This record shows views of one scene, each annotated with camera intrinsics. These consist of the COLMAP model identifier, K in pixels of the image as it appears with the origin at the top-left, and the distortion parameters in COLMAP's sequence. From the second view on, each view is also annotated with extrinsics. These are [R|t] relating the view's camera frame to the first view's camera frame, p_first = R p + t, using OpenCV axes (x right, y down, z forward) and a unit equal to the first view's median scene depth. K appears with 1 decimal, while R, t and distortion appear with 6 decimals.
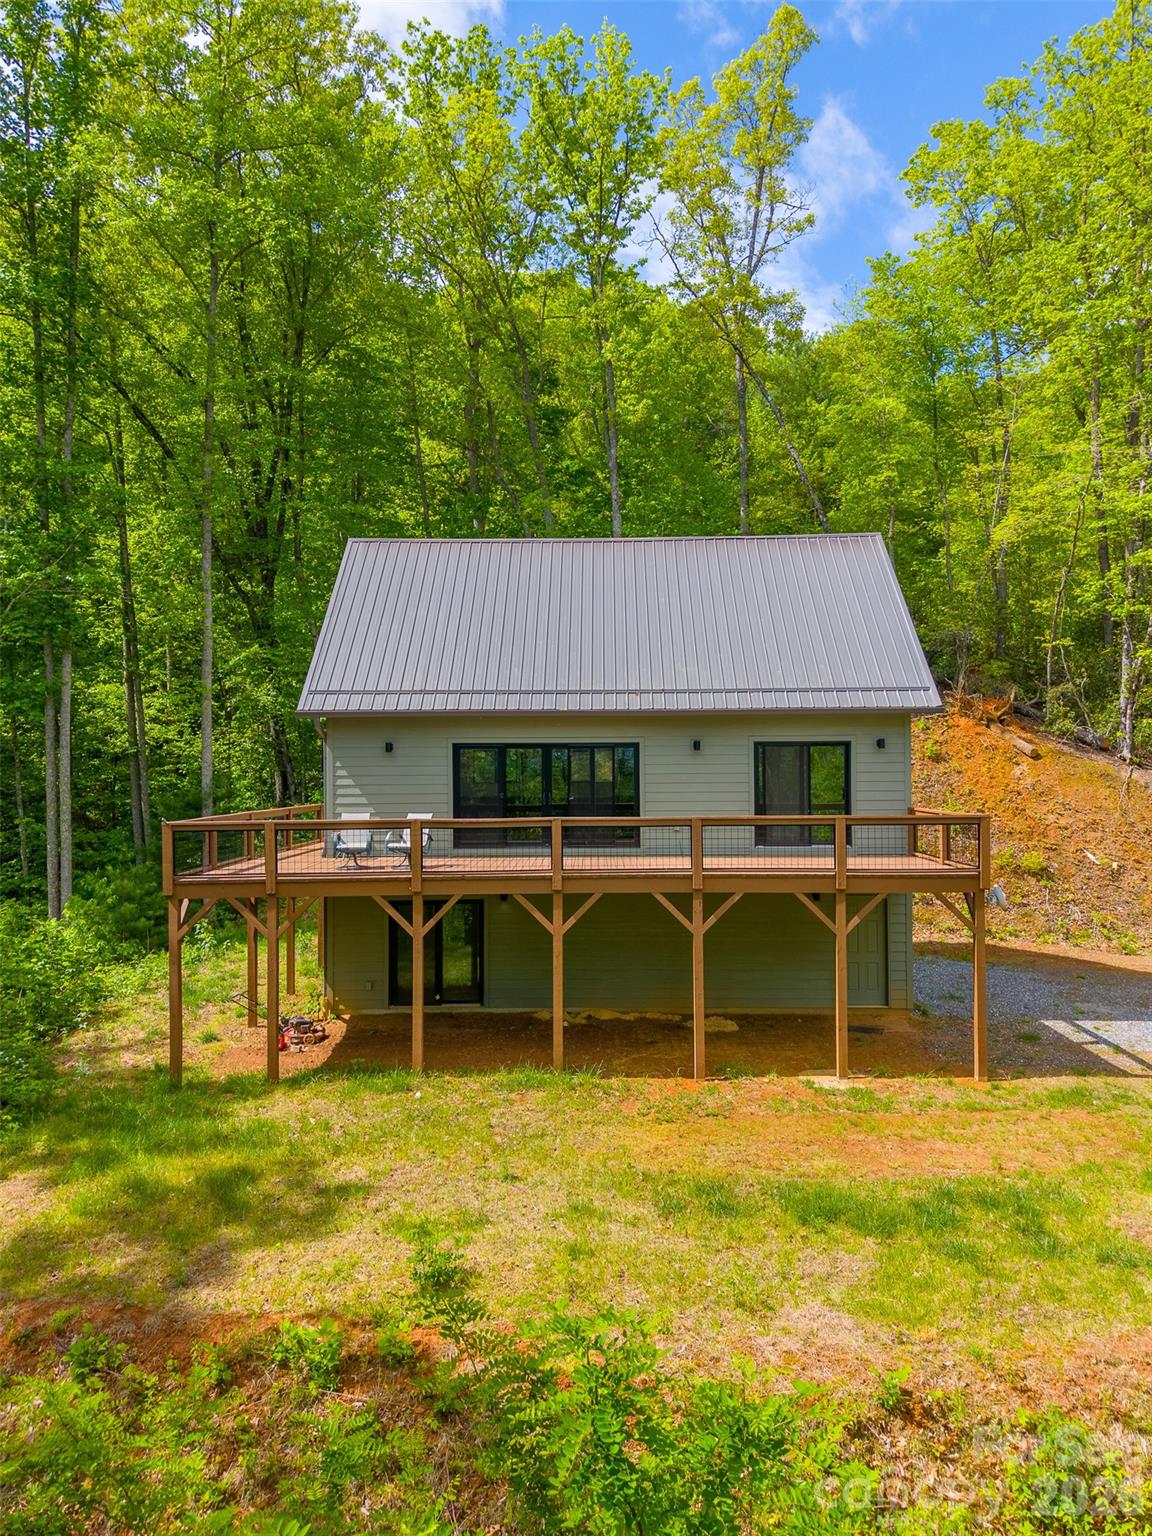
lens RADIAL K [[1031.7, 0, 576.0], [0, 1031.7, 768.0], [0, 0, 1]] dist [-0.003593, 0.001589]
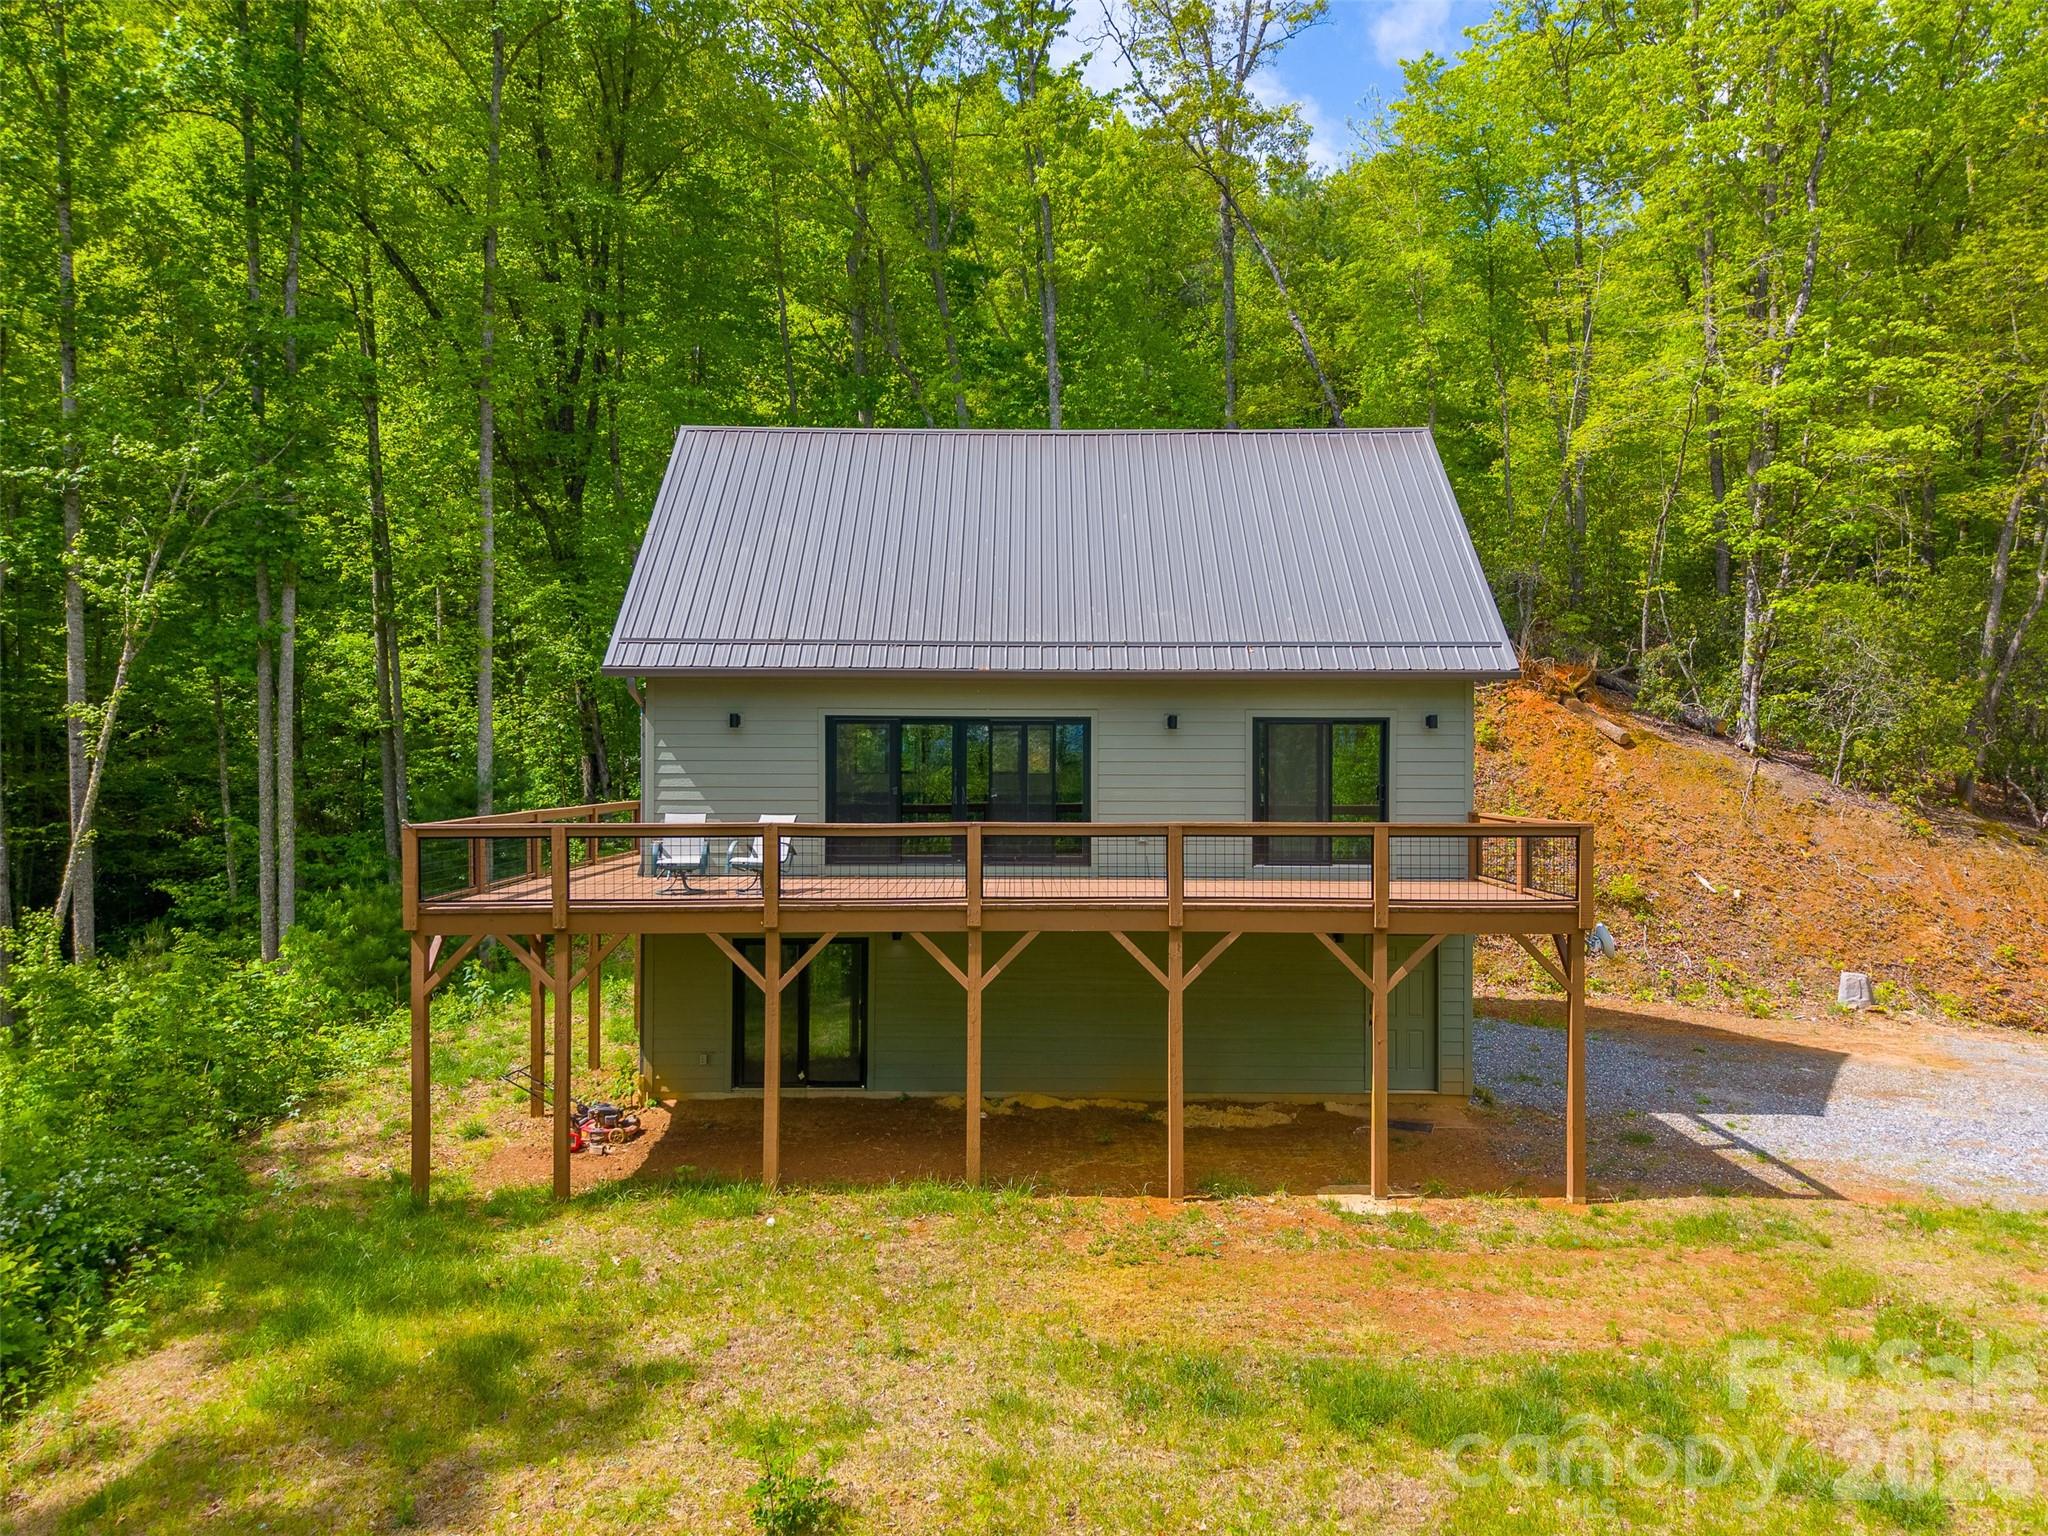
lens RADIAL K [[1375.6, 0, 1016.8], [0, 1375.6, 765.5], [0, 0, 1]] dist [-0.003593, 0.001589]
pose [[0.999807, 0.008798, 0.017585, -0.005463], [-0.008915, 0.999939, 0.006591, 0.002763], [-0.017525, -0.006747, 0.999824, 0.060648]]
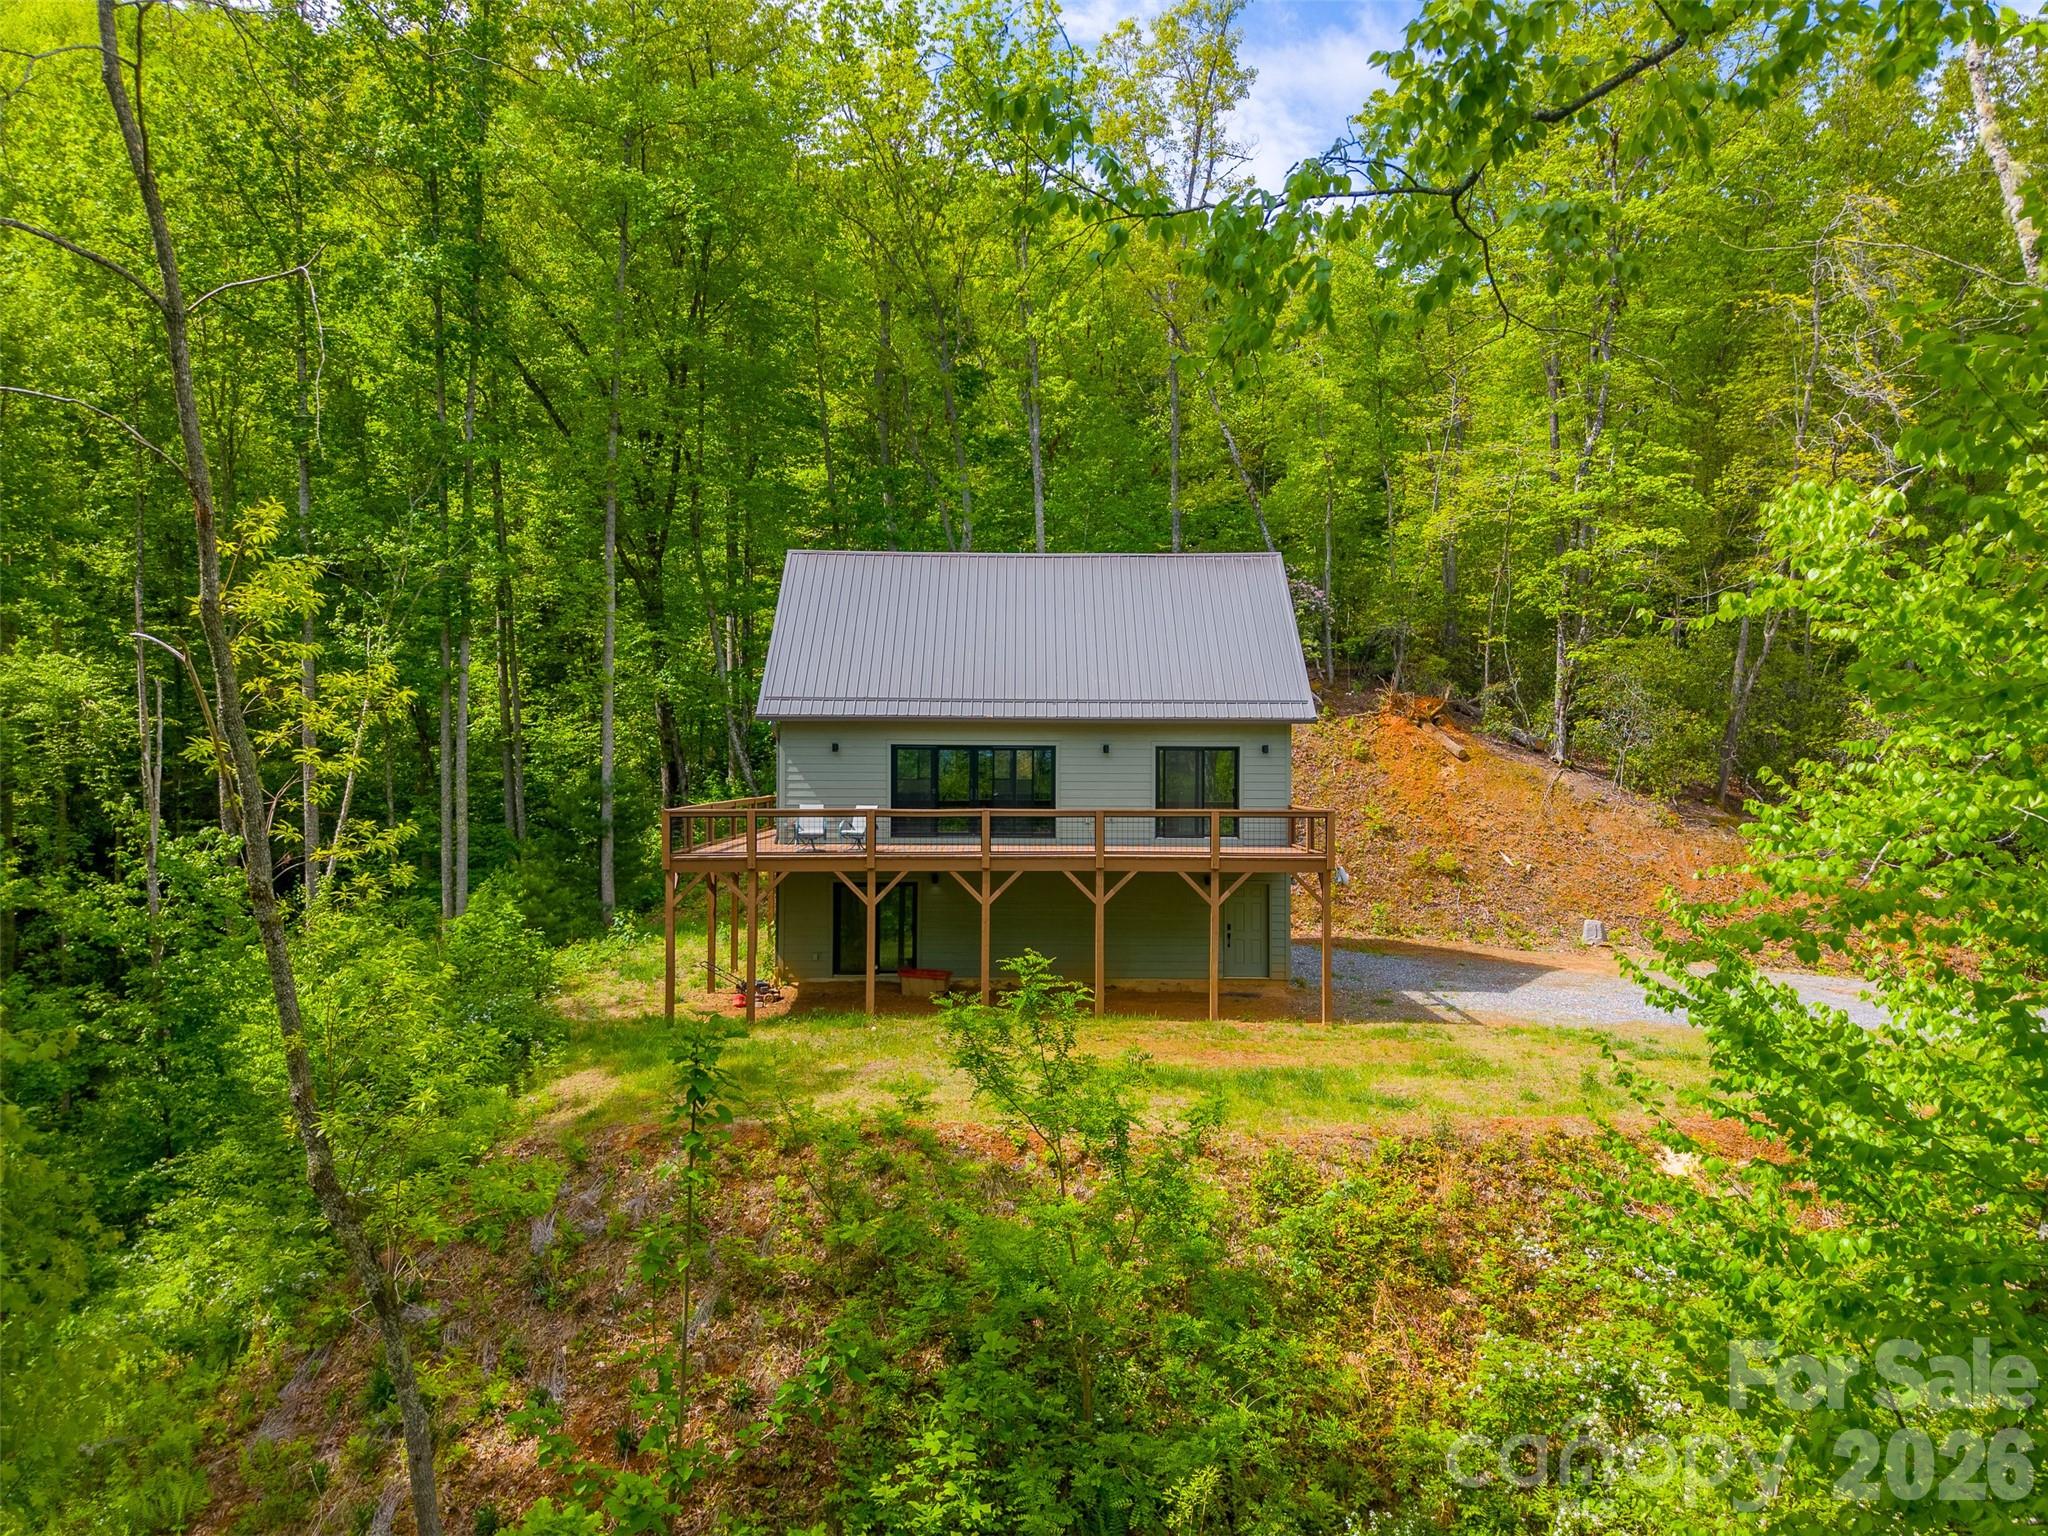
lens RADIAL K [[1375.6, 0, 1016.8], [0, 1375.6, 765.5], [0, 0, 1]] dist [-0.003593, 0.001589]
pose [[0.999647, 0.011087, 0.024154, -0.018132], [-0.011209, 0.999925, 0.004921, -0.009700], [-0.024098, -0.005190, 0.999696, -0.521034]]
